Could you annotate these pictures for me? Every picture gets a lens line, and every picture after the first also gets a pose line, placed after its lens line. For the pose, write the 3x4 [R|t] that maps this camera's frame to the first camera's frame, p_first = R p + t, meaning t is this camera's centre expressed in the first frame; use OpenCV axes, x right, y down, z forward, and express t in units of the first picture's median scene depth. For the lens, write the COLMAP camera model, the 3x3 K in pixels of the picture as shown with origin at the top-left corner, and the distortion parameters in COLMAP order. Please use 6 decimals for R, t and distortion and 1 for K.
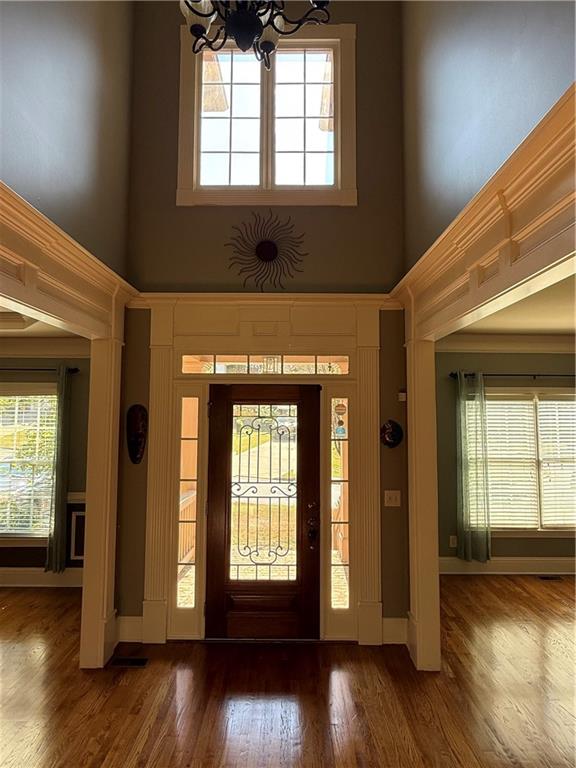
lens RADIAL K [[417.2, 0, 288.0], [0, 417.2, 384.0], [0, 0, 1]] dist [-0.001263, -0.000346]
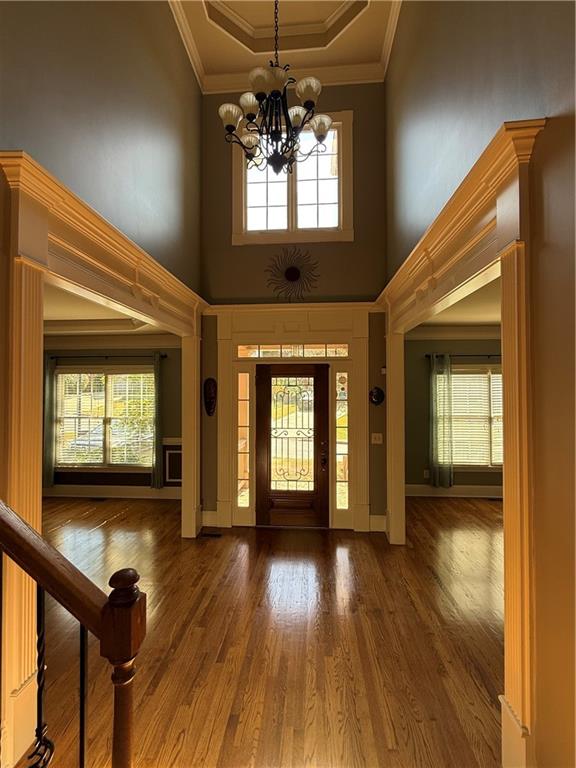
lens RADIAL K [[349.2, 0, 288.0], [0, 349.2, 384.0], [0, 0, 1]] dist [-0.000232, -0.000004]
pose [[0.997307, -0.007386, -0.072965, 0.021605], [0.011107, 0.998651, 0.050720, 0.008879], [0.072492, -0.051394, 0.996044, -0.267922]]
